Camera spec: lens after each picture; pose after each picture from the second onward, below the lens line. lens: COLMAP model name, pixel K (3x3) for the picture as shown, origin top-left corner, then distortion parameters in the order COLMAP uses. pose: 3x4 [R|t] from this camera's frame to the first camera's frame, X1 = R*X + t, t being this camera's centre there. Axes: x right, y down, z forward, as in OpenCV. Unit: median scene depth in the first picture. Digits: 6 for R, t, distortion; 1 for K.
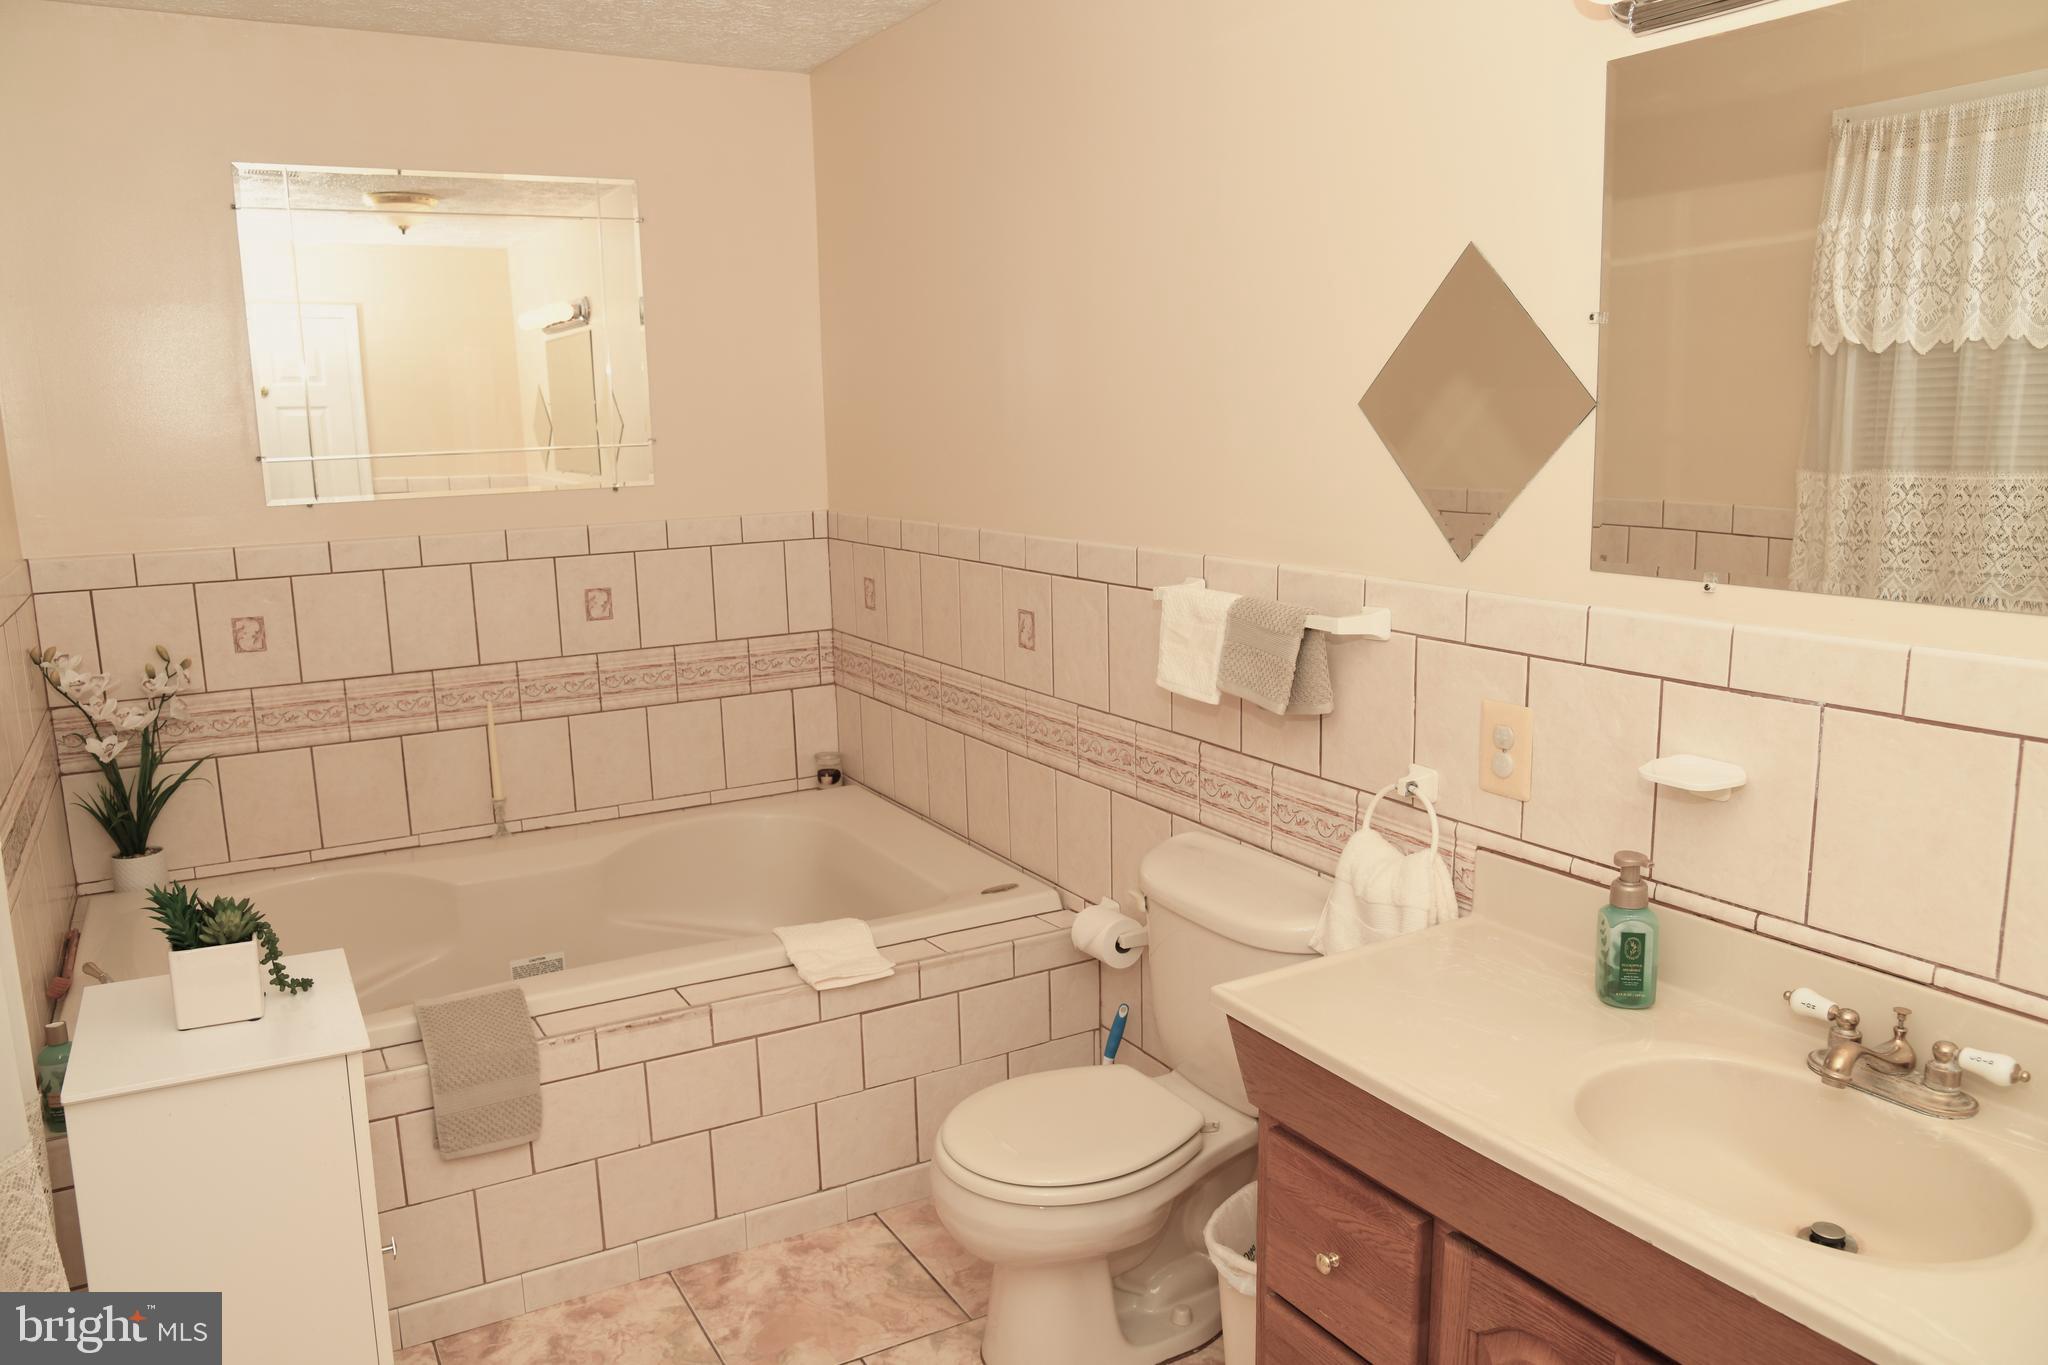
lens RADIAL K [[1468.3, 0, 1031.6], [0, 1468.3, 700.9], [0, 0, 1]] dist [-0.104643, 0.073098]
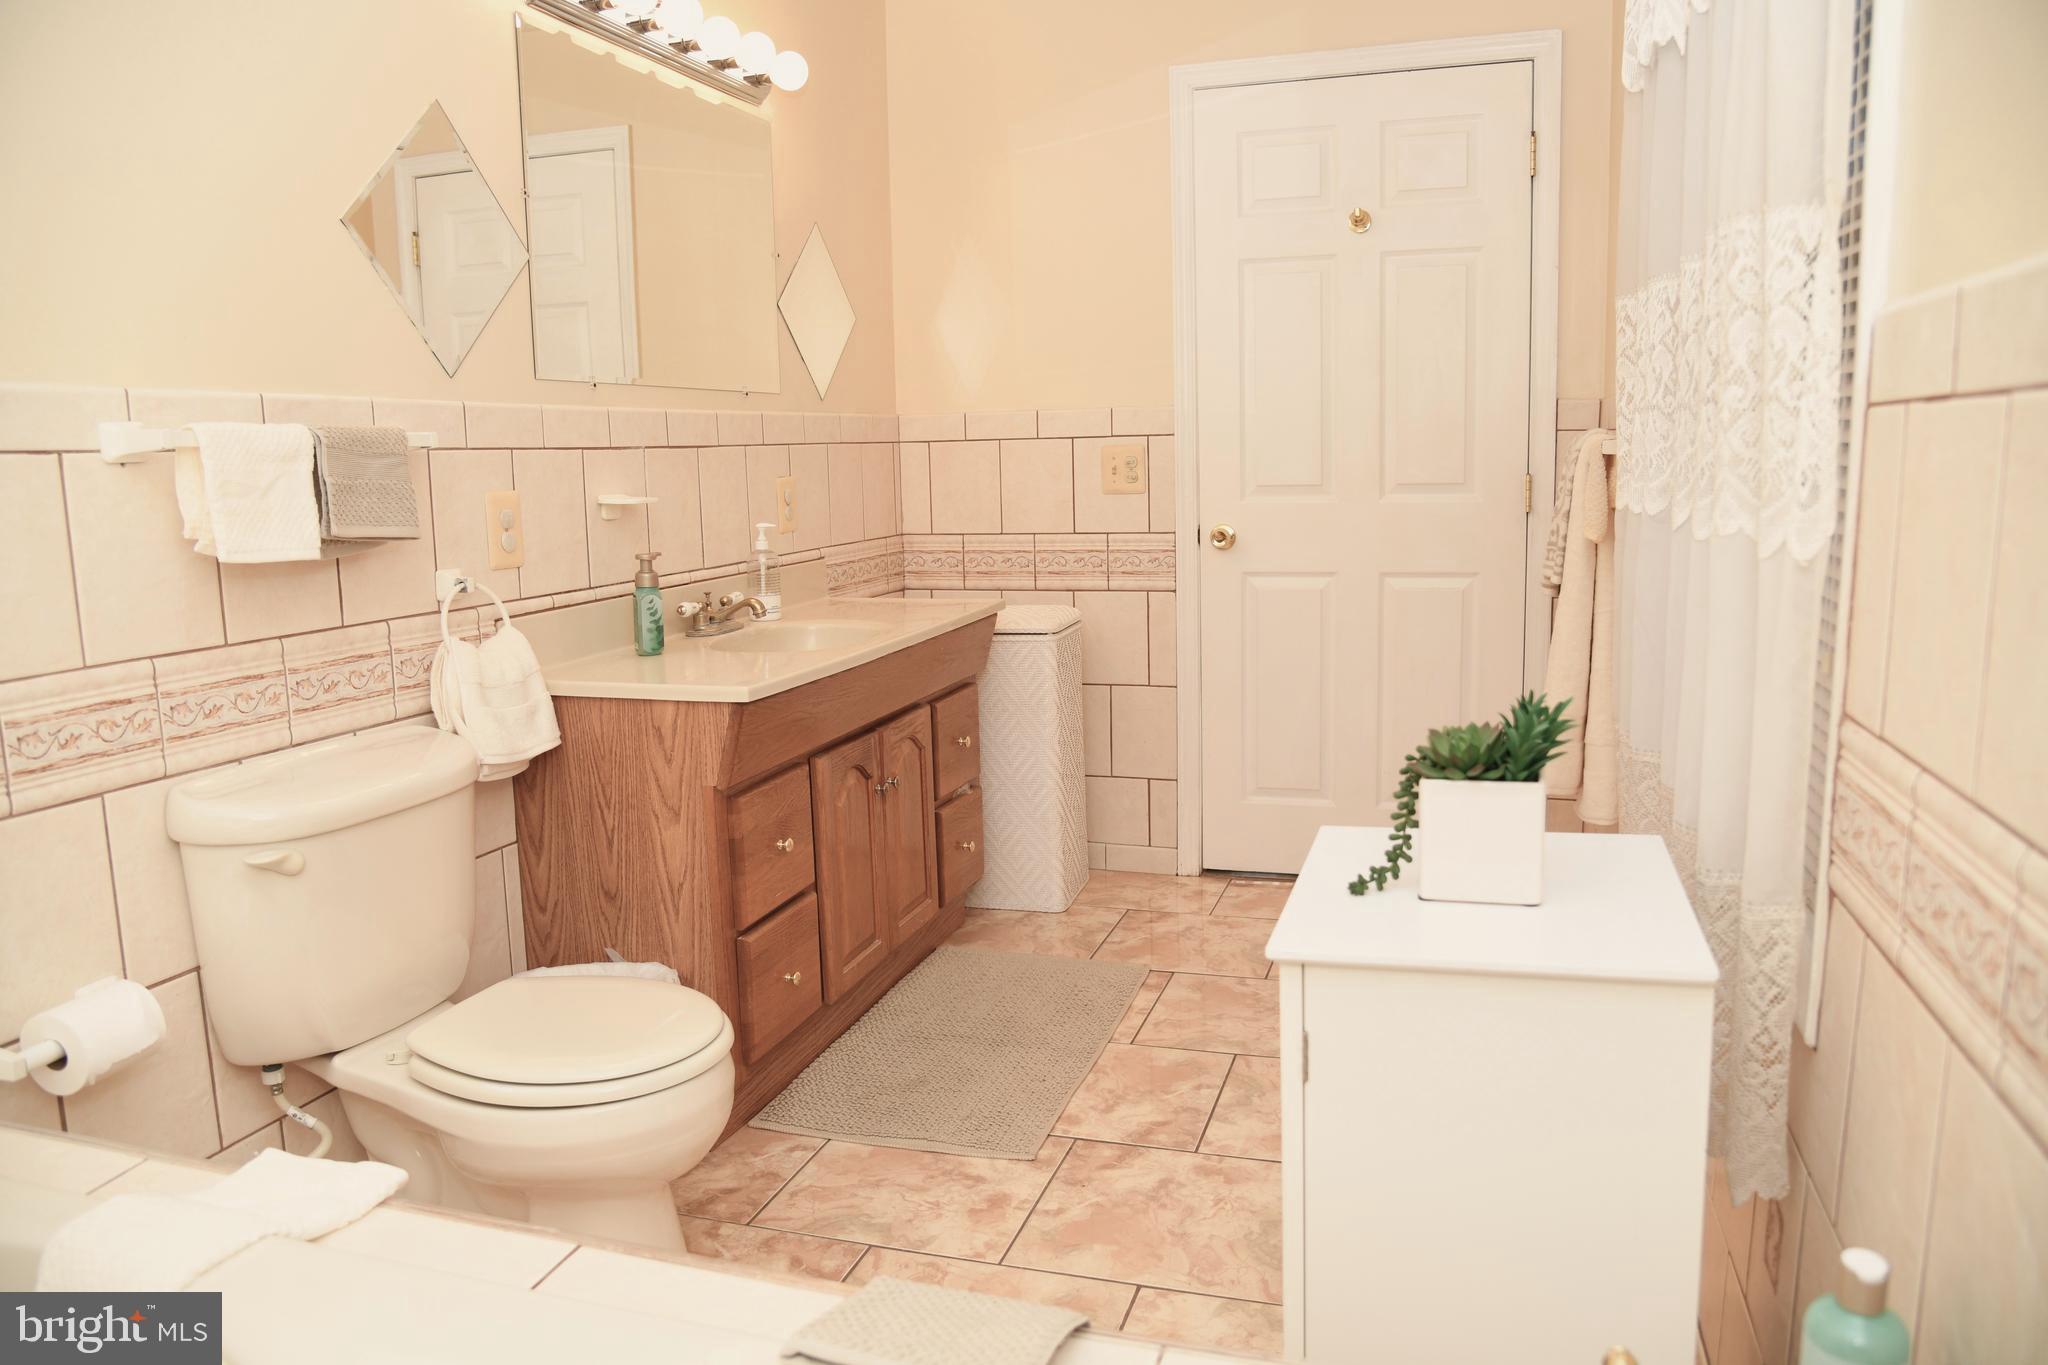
lens RADIAL K [[1468.3, 0, 1031.6], [0, 1468.3, 700.9], [0, 0, 1]] dist [-0.104643, 0.073098]
pose [[-0.689262, -0.076994, 0.720409, -0.676444], [0.177996, 0.945867, 0.271390, -0.064435], [-0.702307, 0.315289, -0.638246, 1.152101]]
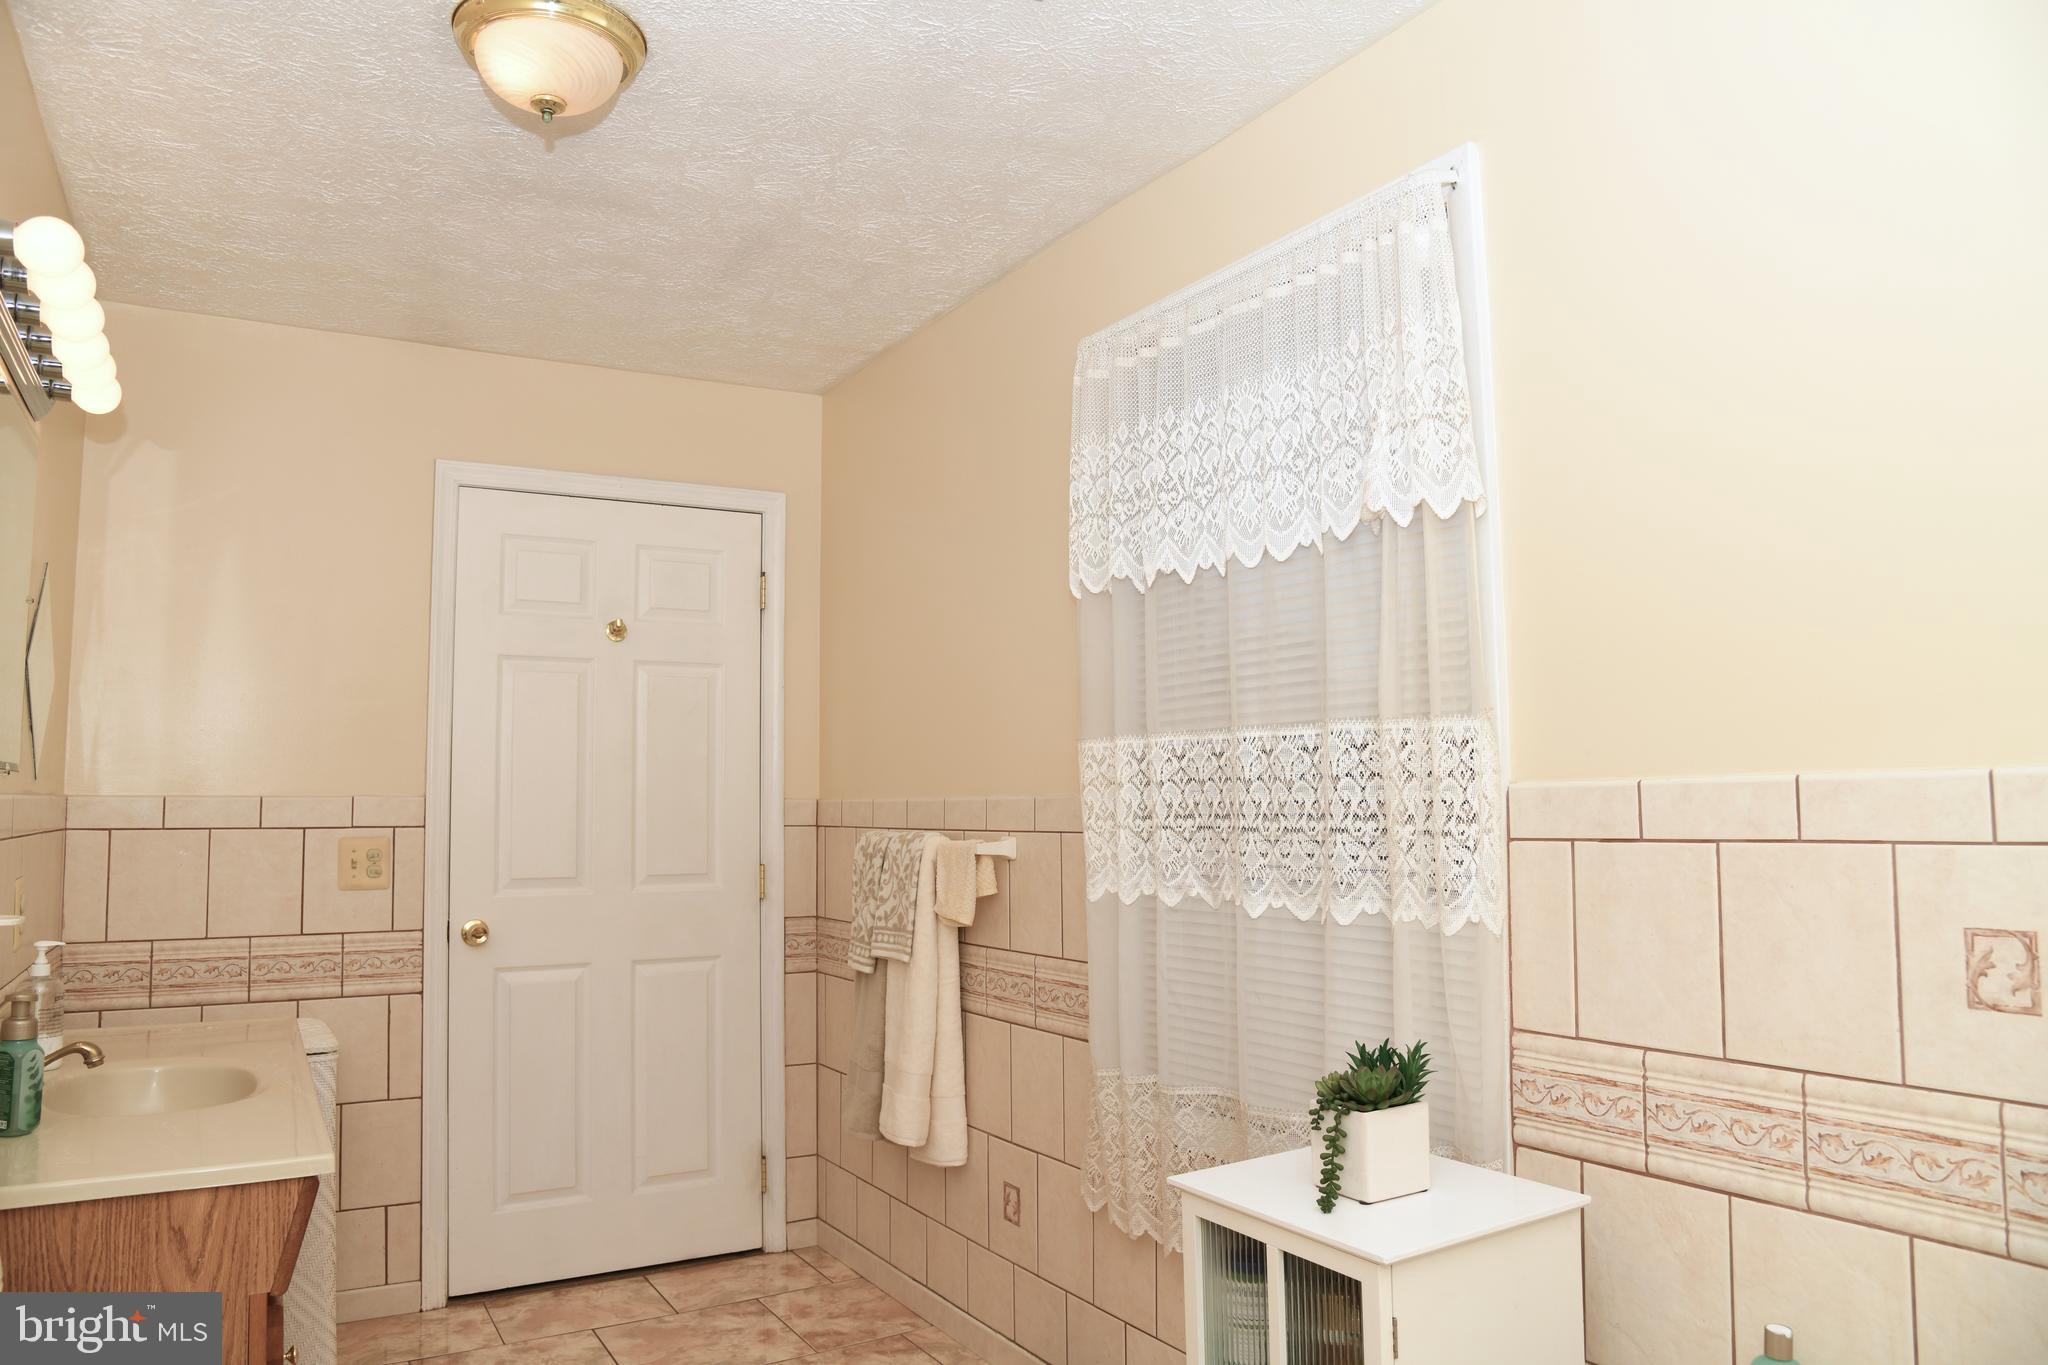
lens RADIAL K [[1423.5, 0, 1020.5], [0, 1423.5, 704.2], [0, 0, 1]] dist [-0.091004, 0.051582]
pose [[-0.999177, 0.033507, -0.022859, -0.241057], [0.030553, 0.992401, 0.119194, -0.151743], [0.026679, 0.118398, -0.992608, 1.362133]]
